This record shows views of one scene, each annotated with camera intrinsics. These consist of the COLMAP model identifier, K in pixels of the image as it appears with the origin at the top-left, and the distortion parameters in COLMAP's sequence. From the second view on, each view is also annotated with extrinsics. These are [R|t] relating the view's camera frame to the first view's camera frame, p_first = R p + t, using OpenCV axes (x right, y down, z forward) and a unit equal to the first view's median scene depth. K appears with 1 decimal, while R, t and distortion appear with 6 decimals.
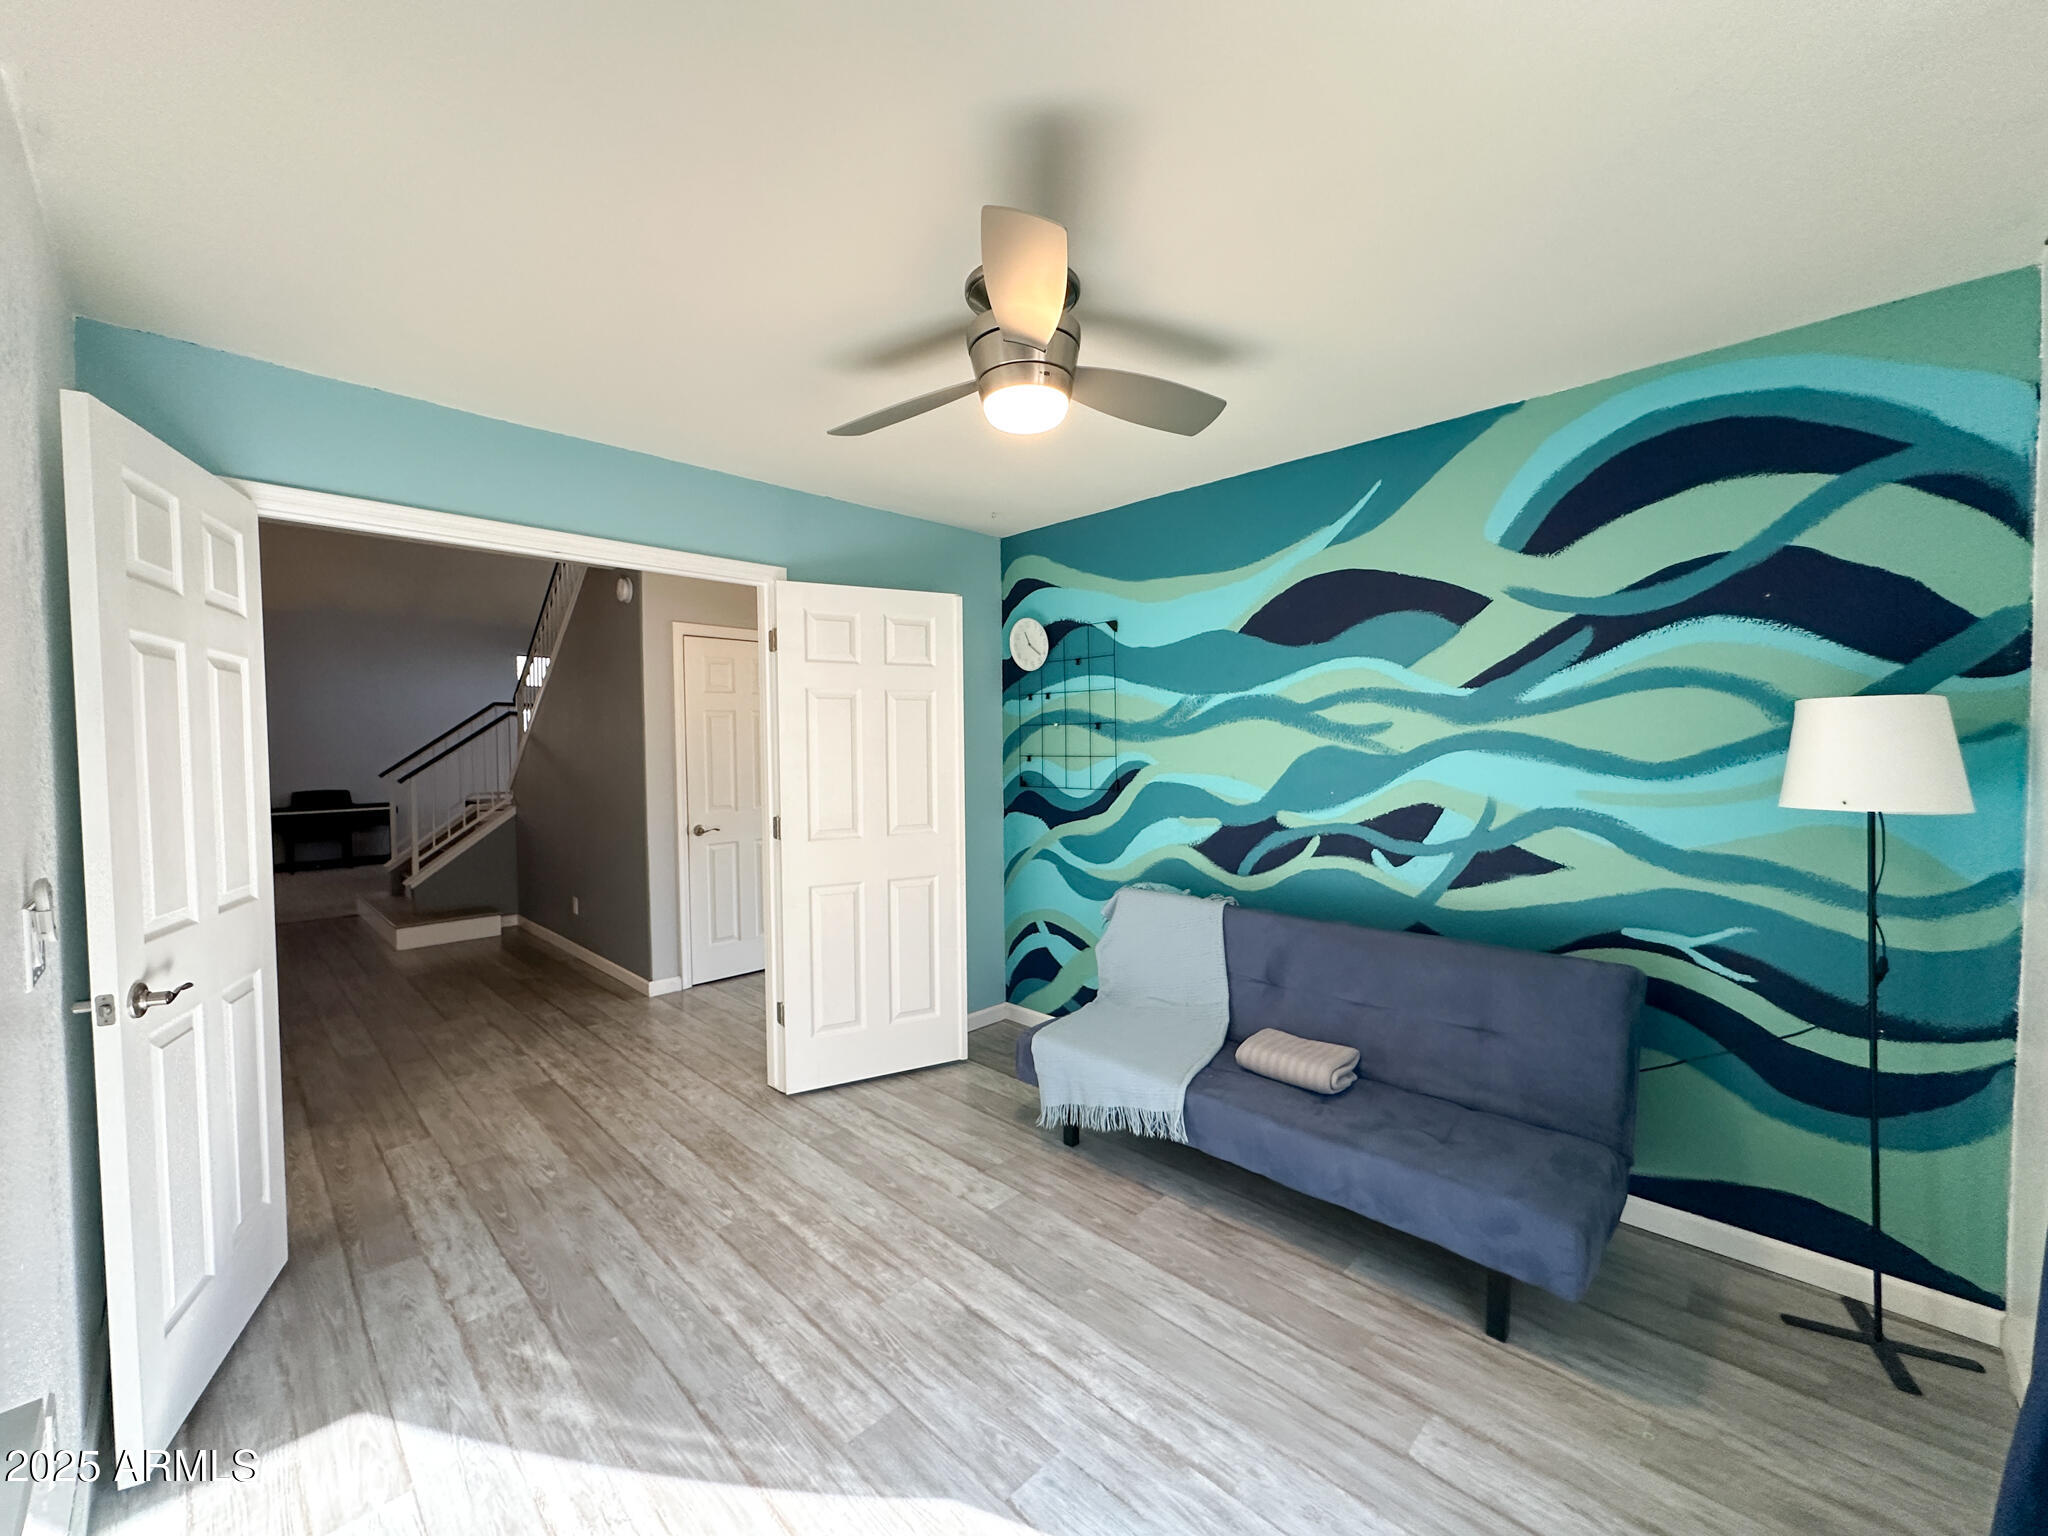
lens RADIAL K [[817.5, 0, 1026.9], [0, 817.5, 765.3], [0, 0, 1]] dist [-0.006525, 0.000795]
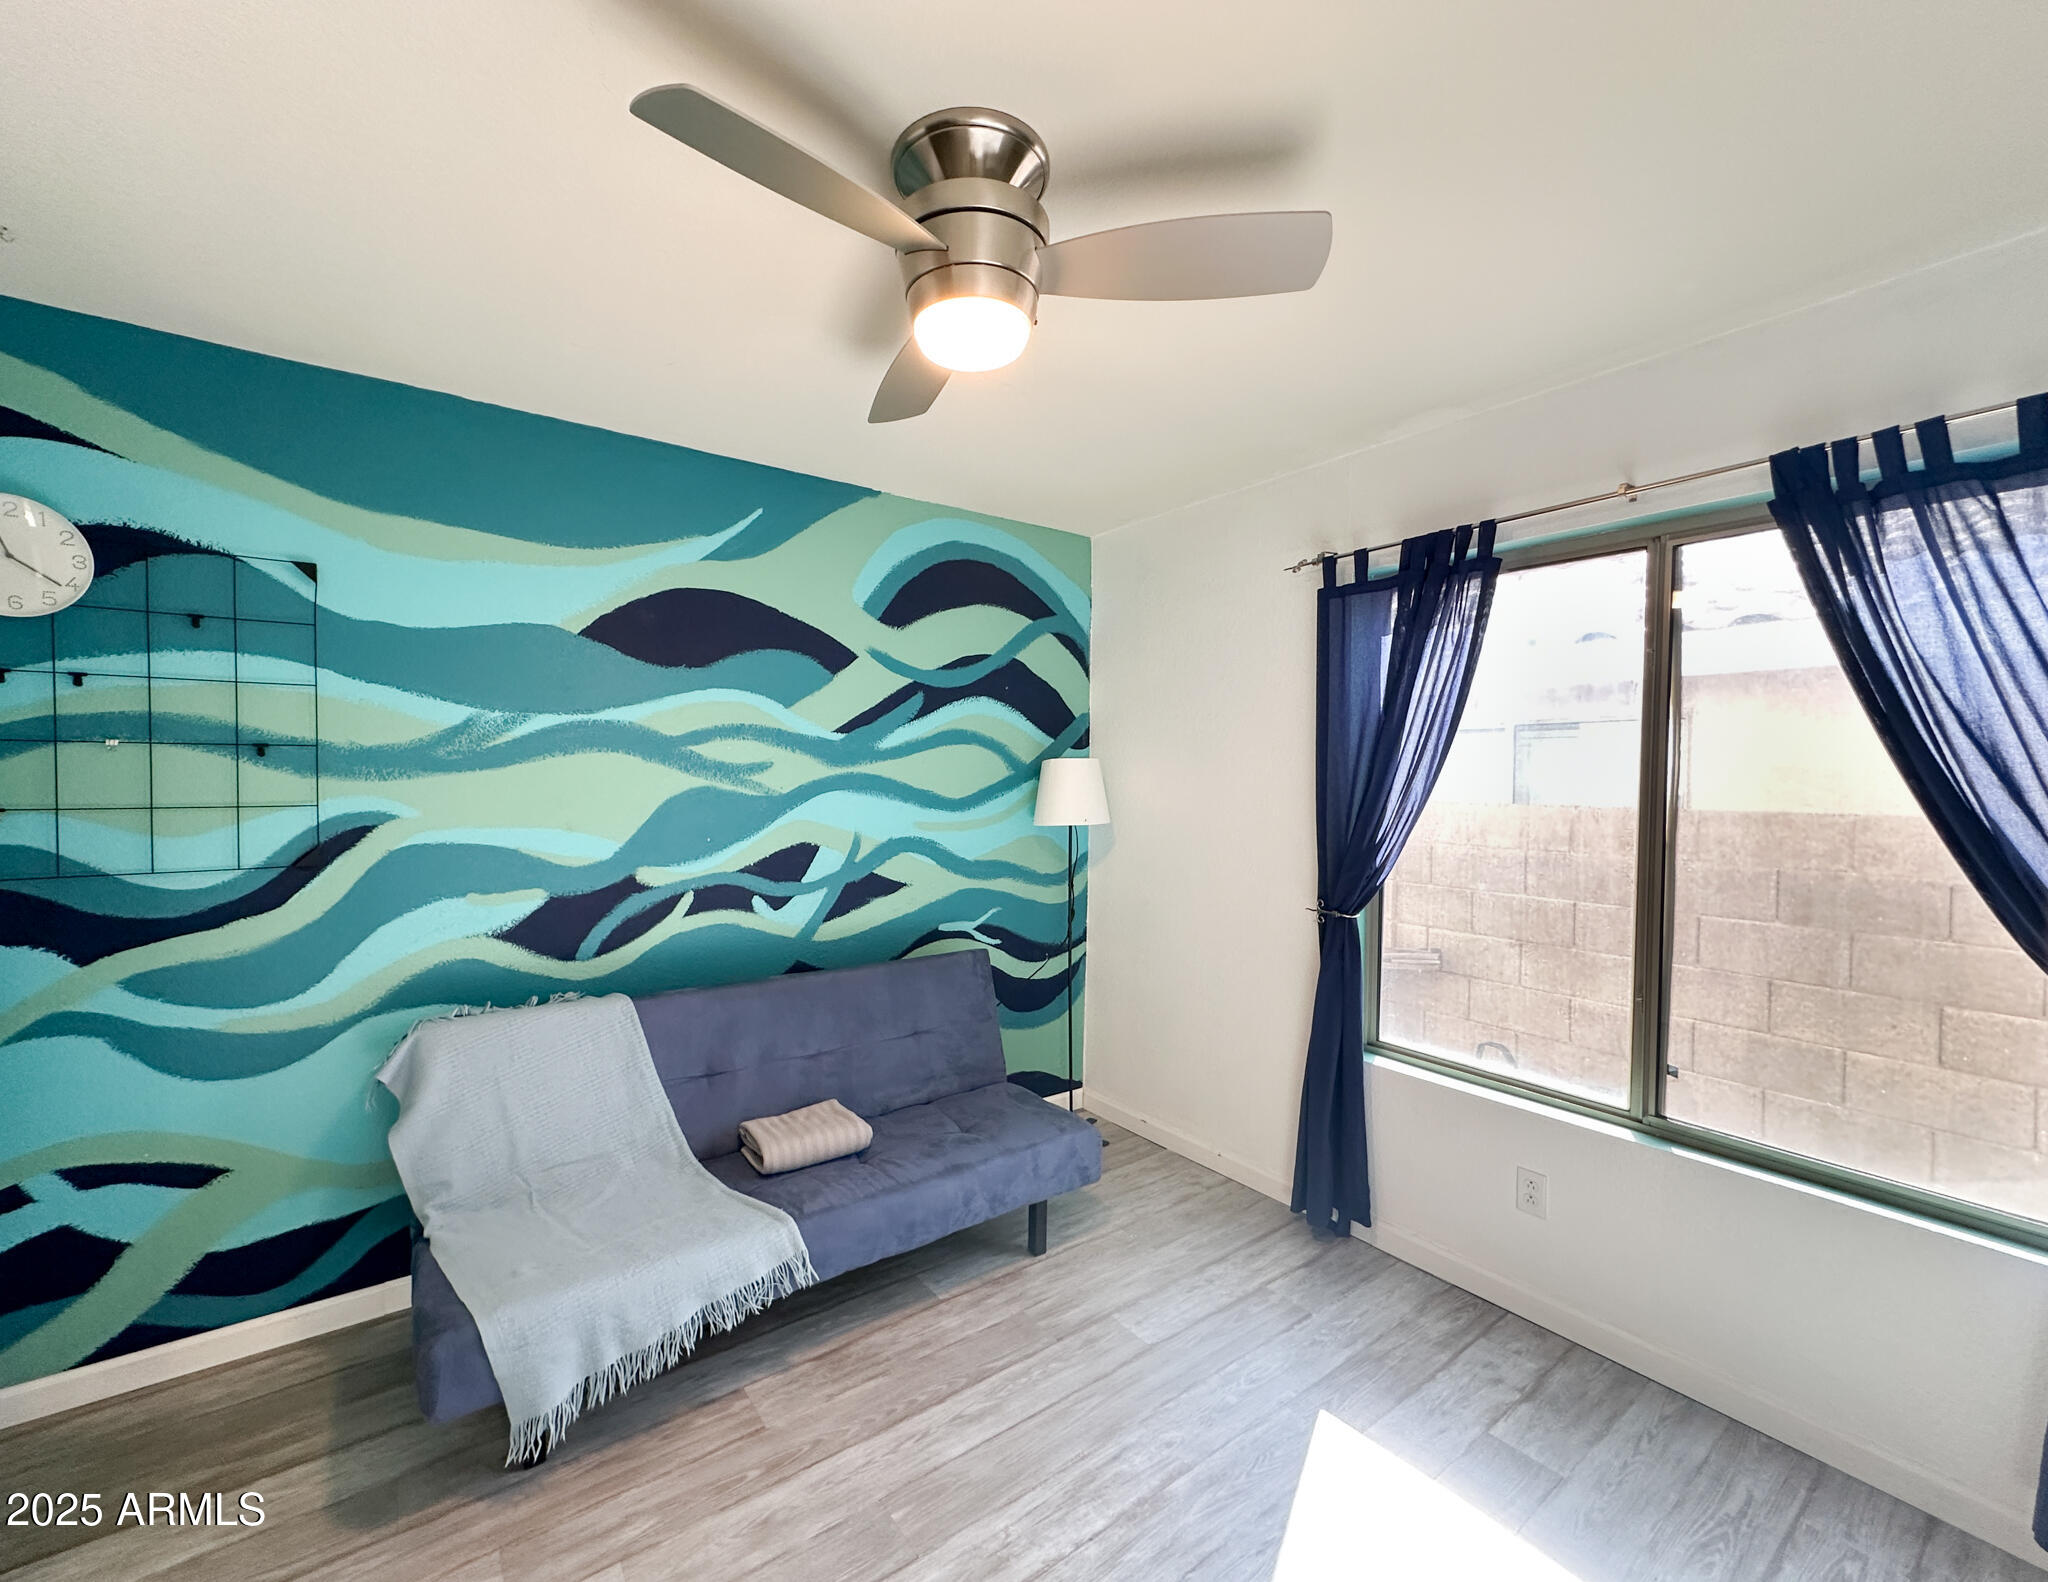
lens RADIAL K [[819.5, 0, 1029.4], [0, 819.5, 791.8], [0, 0, 1]] dist [-0.000257, -0.000156]
pose [[0.171819, -0.011706, 0.985059, -0.483675], [0.019202, 0.999779, 0.008532, -0.021022], [-0.984941, 0.017450, 0.172006, 0.558387]]
